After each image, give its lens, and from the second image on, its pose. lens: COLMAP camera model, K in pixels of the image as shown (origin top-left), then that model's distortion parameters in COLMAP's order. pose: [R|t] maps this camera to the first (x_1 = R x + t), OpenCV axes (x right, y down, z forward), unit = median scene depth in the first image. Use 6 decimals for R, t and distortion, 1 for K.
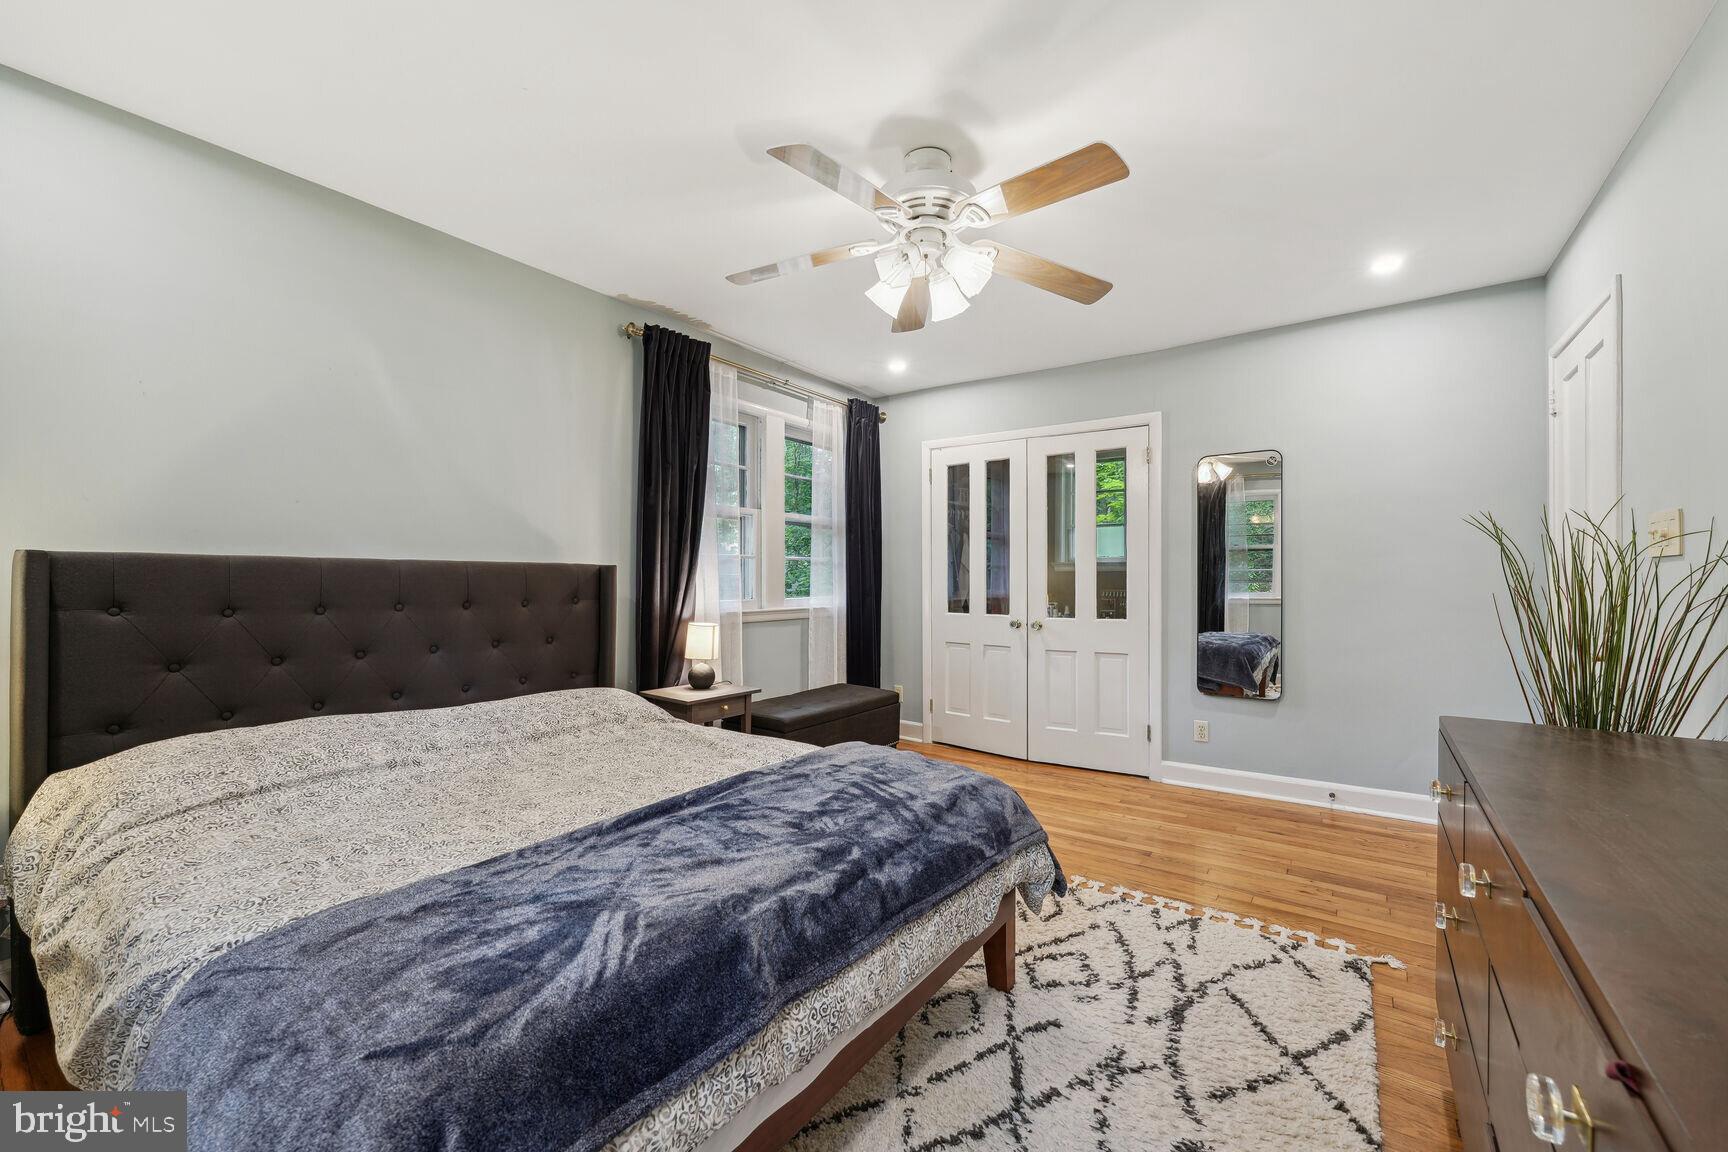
lens RADIAL K [[702.5, 0, 850.7], [0, 702.5, 580.3], [0, 0, 1]] dist [-0.003702, 0.001039]
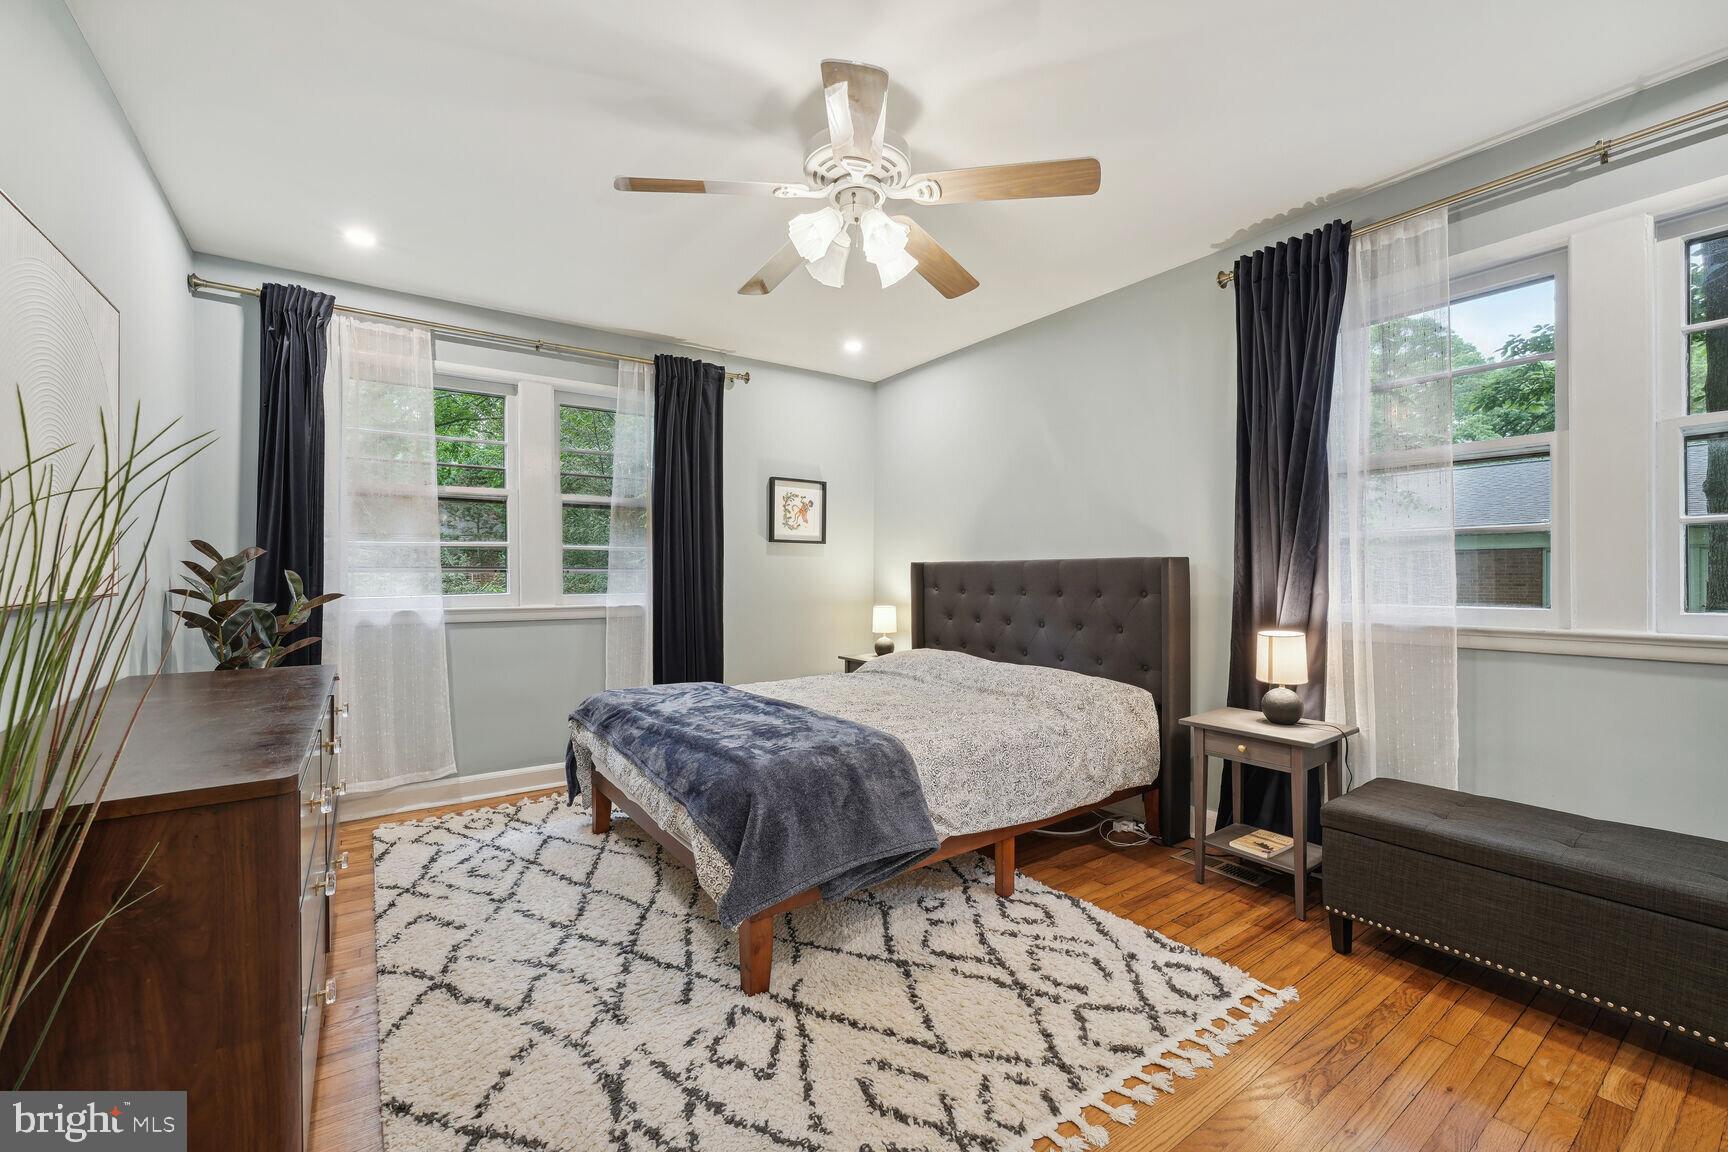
lens RADIAL K [[702.5, 0, 853.3], [0, 702.5, 572.2], [0, 0, 1]] dist [-0.003702, 0.001039]
pose [[-0.335089, -0.003554, -0.942180, 1.149508], [0.005685, 0.999967, -0.005794, 0.002650], [0.942169, -0.007297, -0.335058, 1.536435]]
